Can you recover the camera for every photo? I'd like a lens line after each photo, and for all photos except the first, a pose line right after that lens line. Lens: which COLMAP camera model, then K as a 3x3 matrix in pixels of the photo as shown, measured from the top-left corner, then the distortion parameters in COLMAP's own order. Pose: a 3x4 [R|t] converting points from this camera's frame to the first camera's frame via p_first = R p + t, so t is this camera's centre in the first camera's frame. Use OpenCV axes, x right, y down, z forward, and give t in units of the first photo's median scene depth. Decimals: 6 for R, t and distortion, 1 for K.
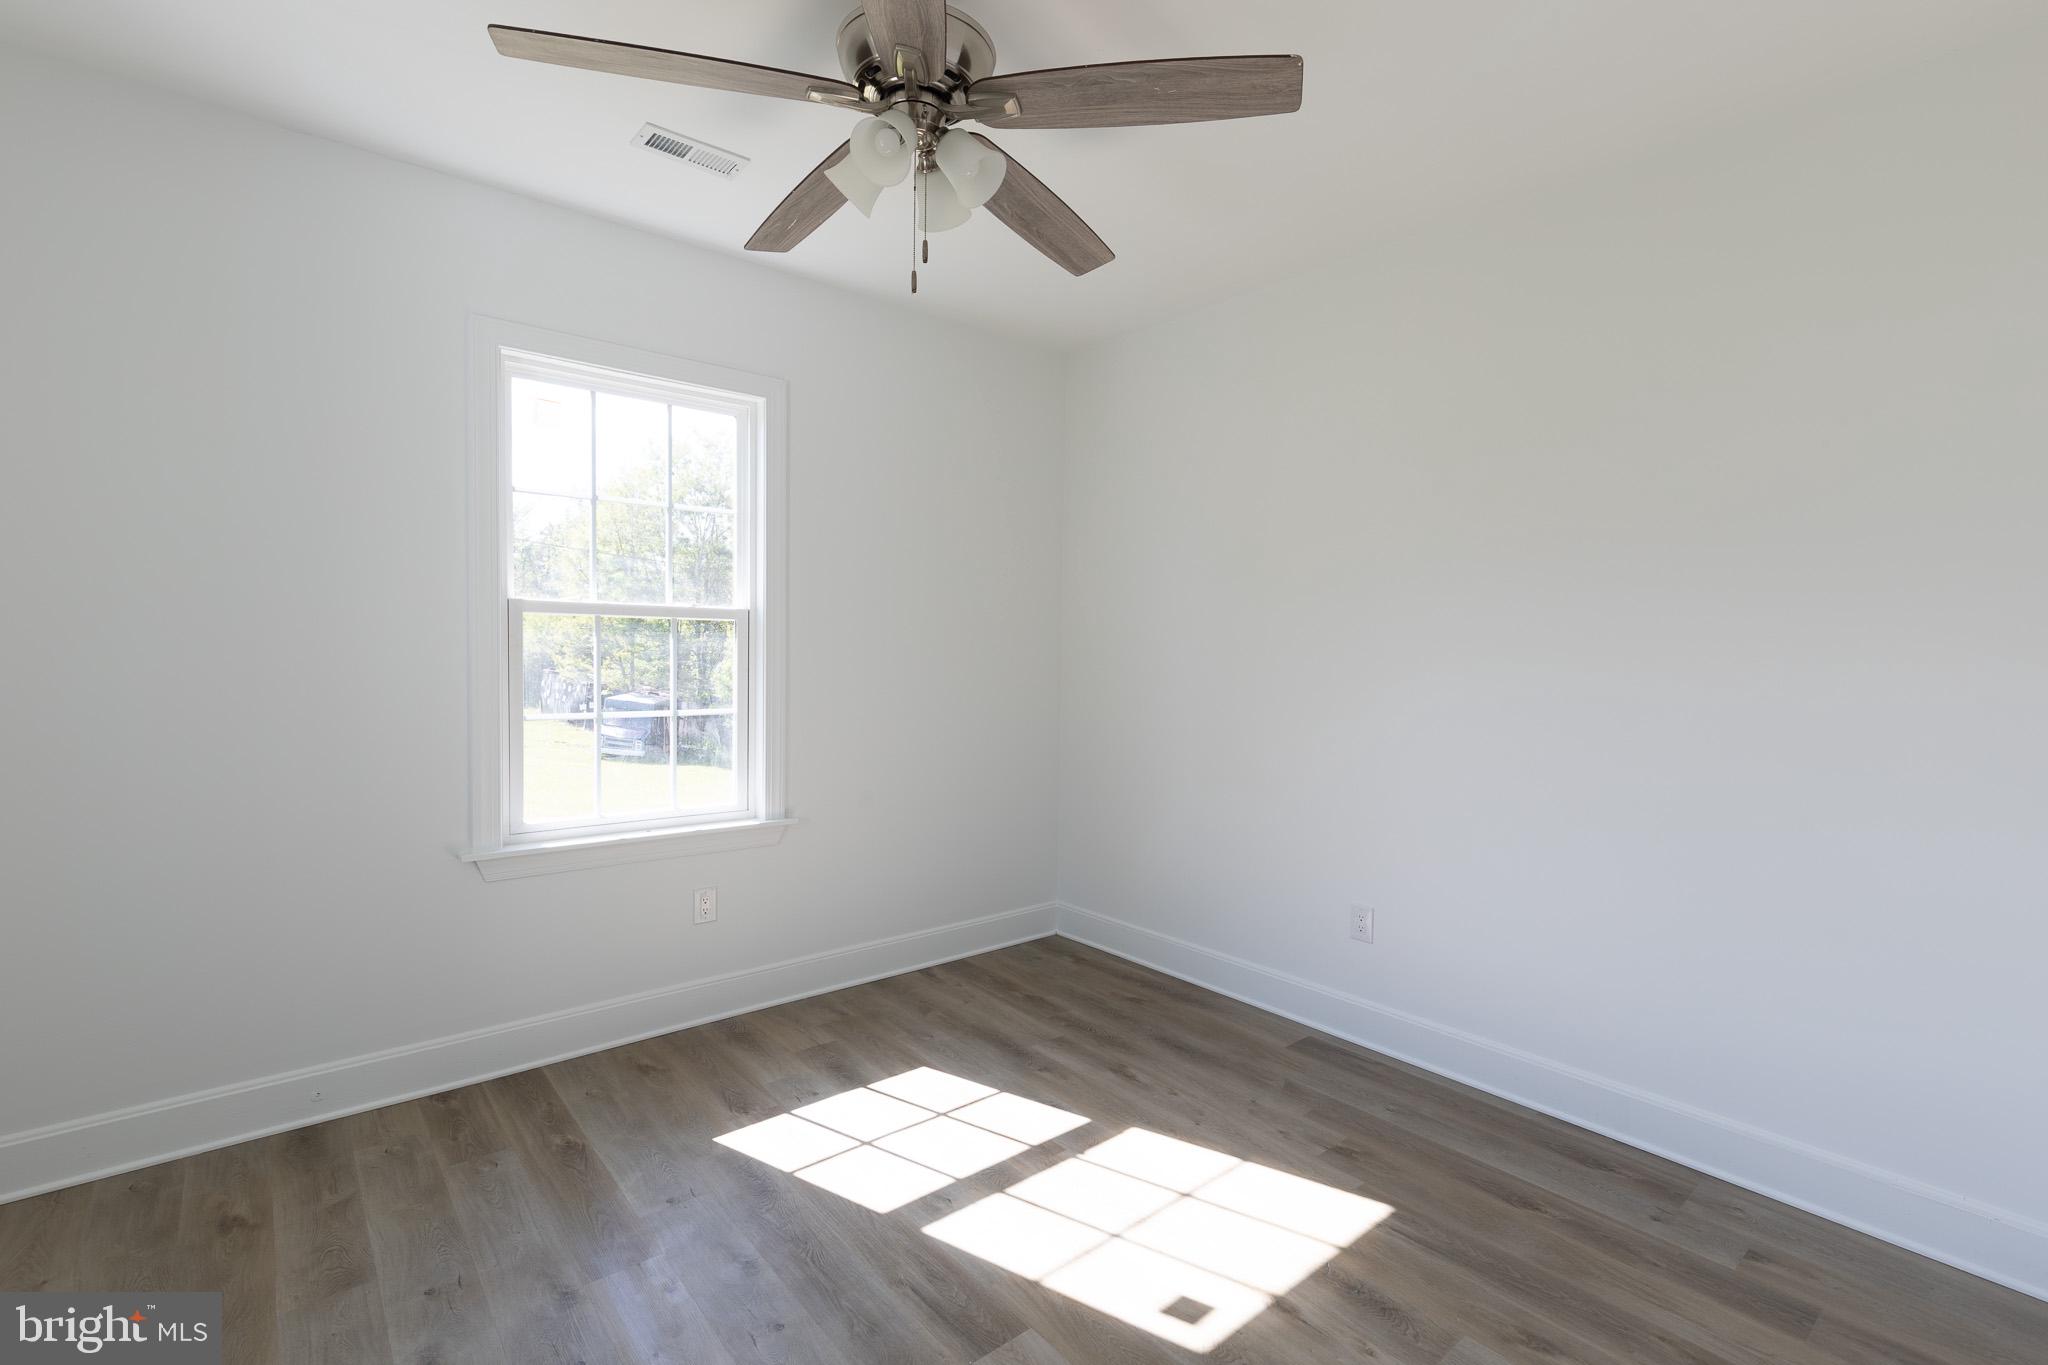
lens RADIAL K [[917.7, 0, 1029.2], [0, 917.7, 683.3], [0, 0, 1]] dist [0.017533, 0.000011]
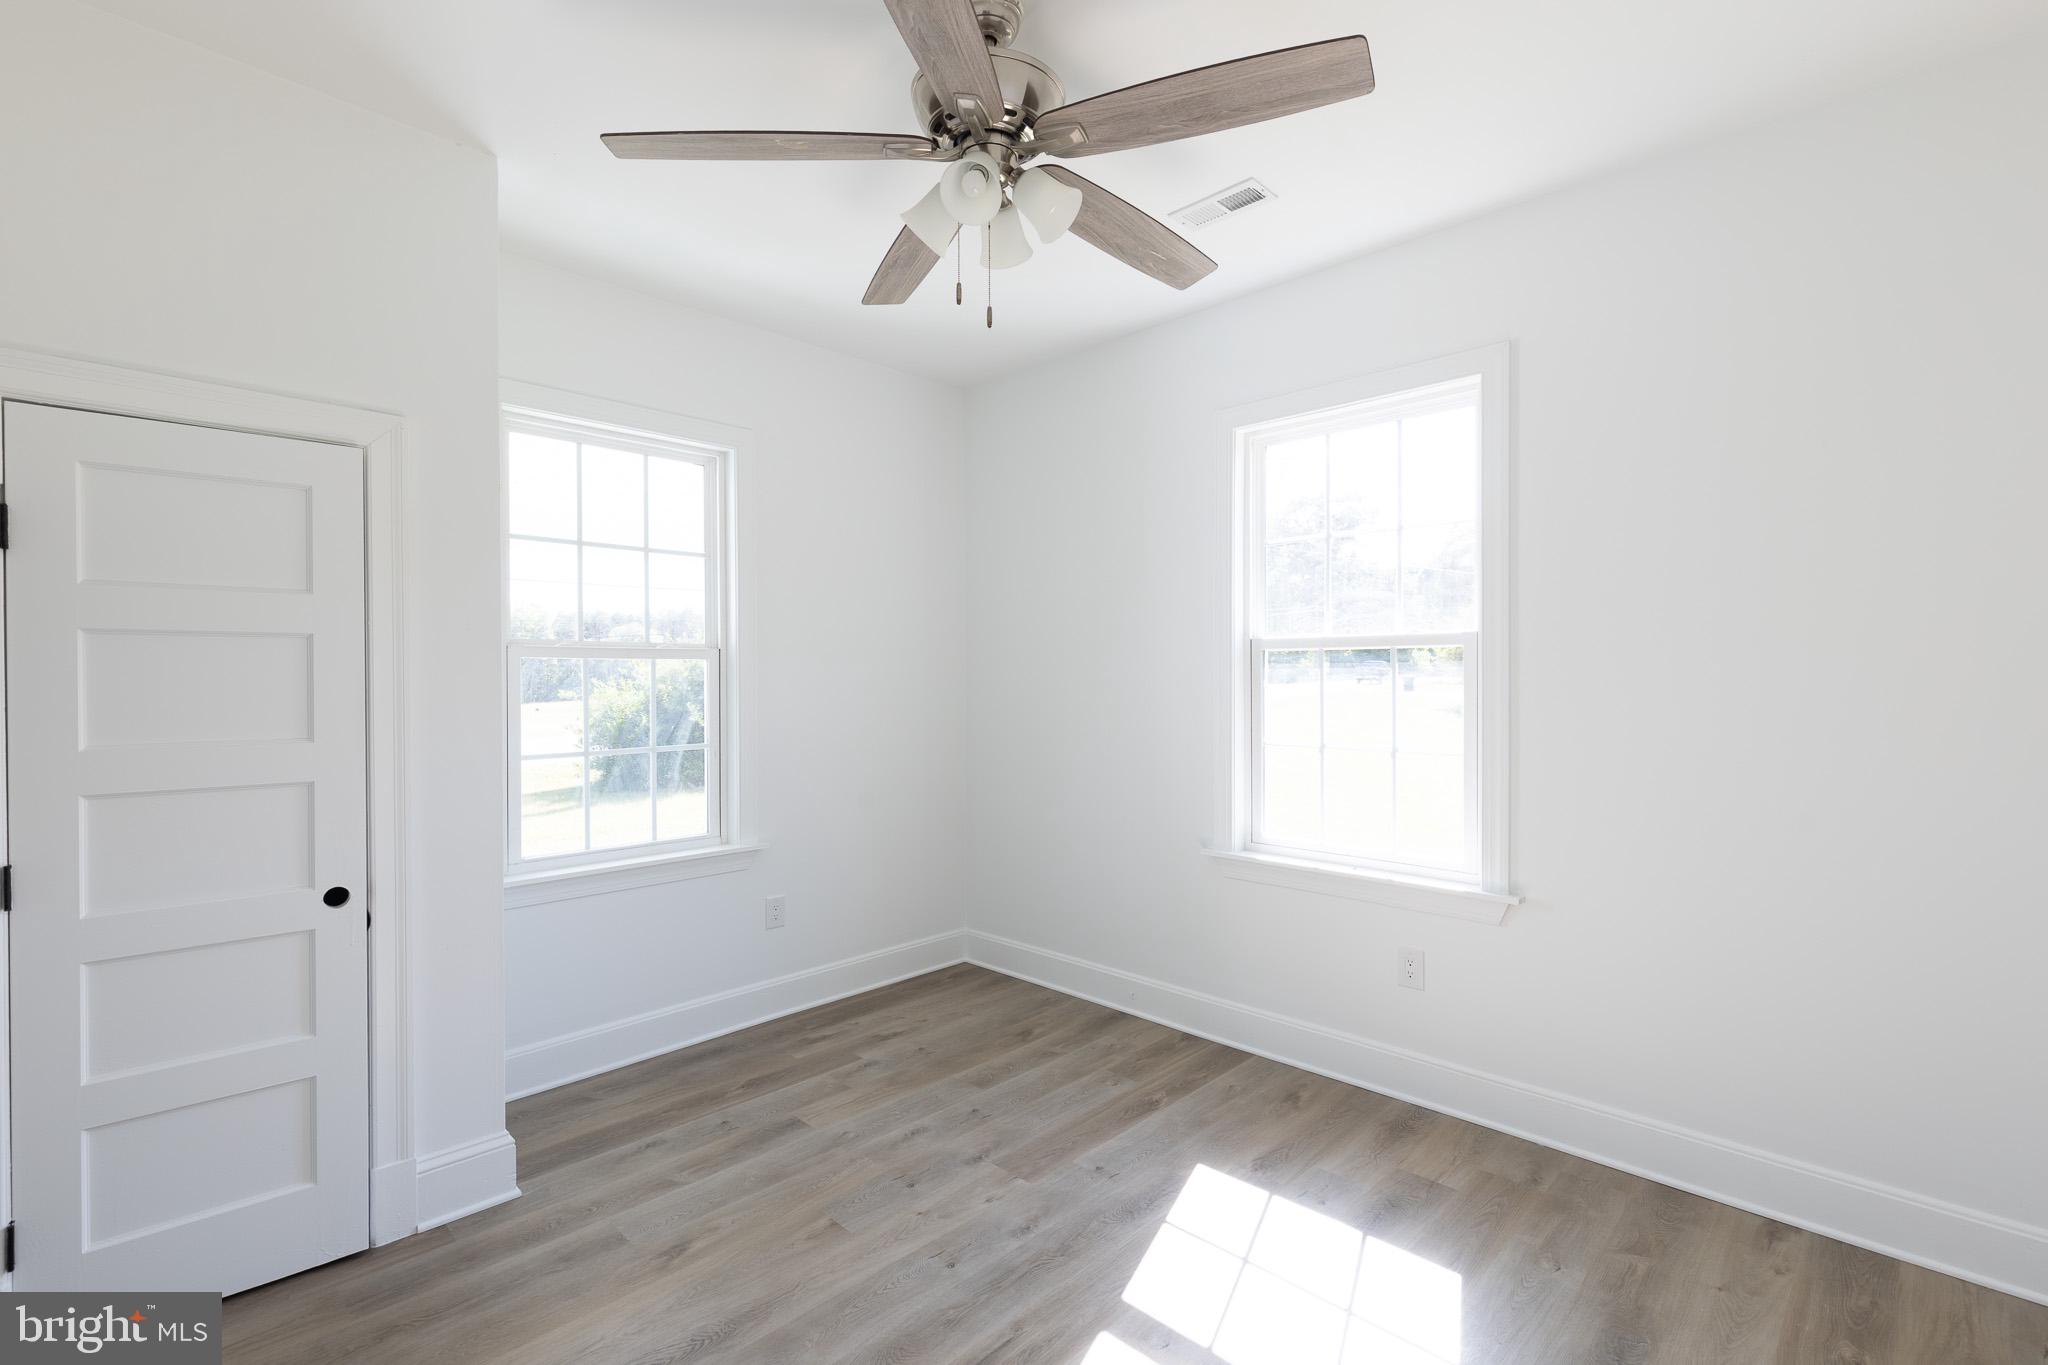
lens RADIAL K [[927.2, 0, 1029.4], [0, 927.2, 680.9], [0, 0, 1]] dist [0.011401, -0.000190]
pose [[0.111703, -0.010629, -0.993685, 0.552333], [-0.034544, 0.999297, -0.014573, -0.010689], [0.993141, 0.035954, 0.111258, 0.578602]]
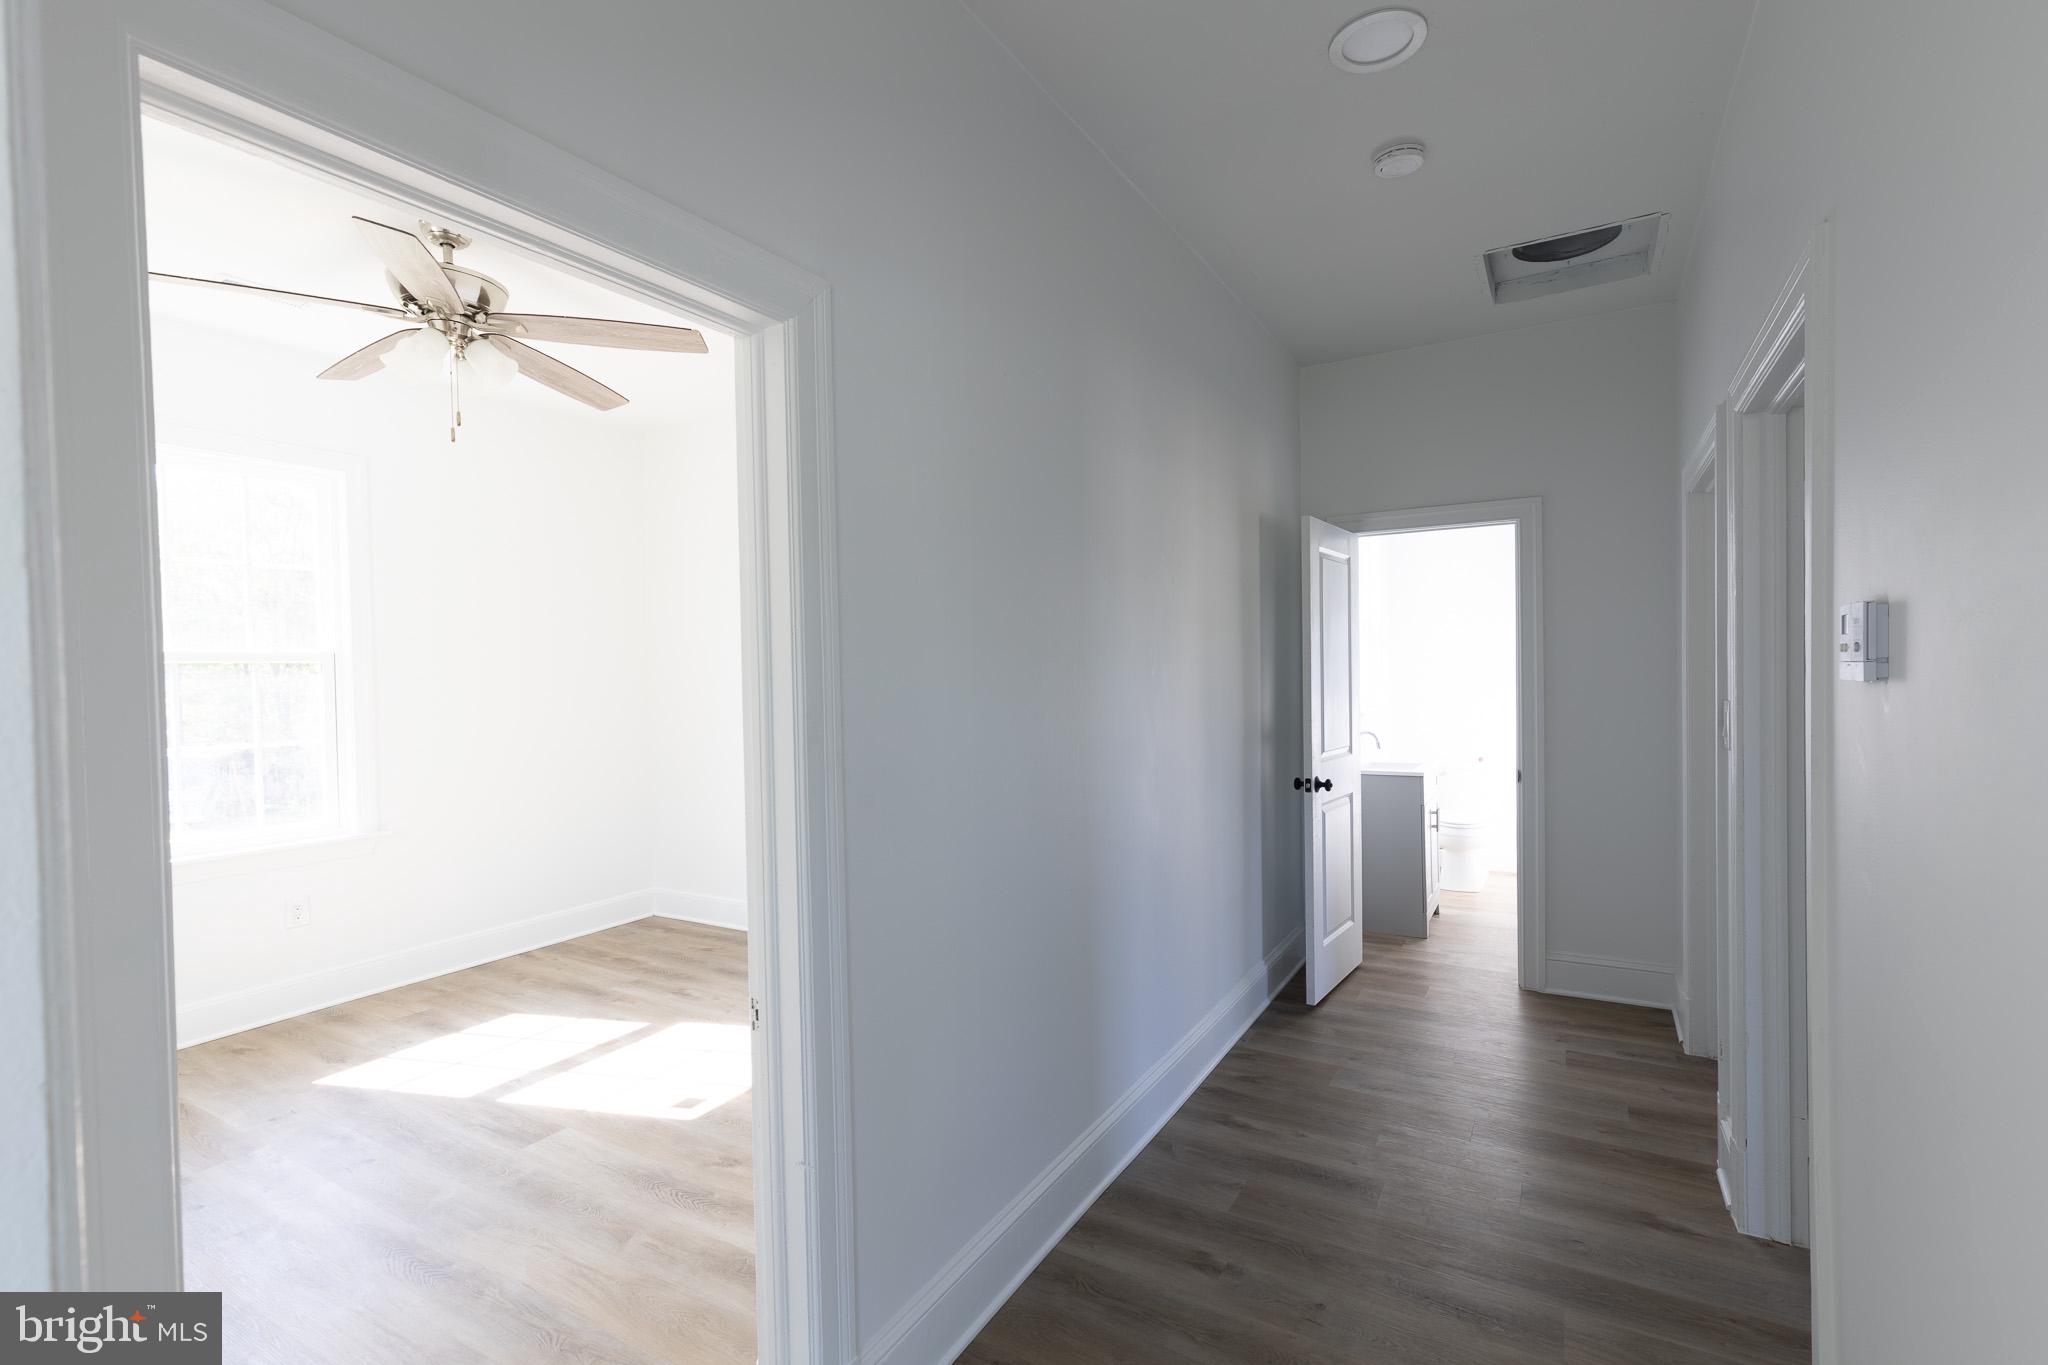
lens RADIAL K [[915.9, 0, 1024.0], [0, 915.9, 682.5], [0, 0, 1]] dist [0.005652, 0.000162]
pose [[0.943071, -0.037783, 0.330438, 0.146227], [0.045773, 0.998817, -0.016430, 0.018824], [-0.329426, 0.030620, 0.943685, -0.422895]]
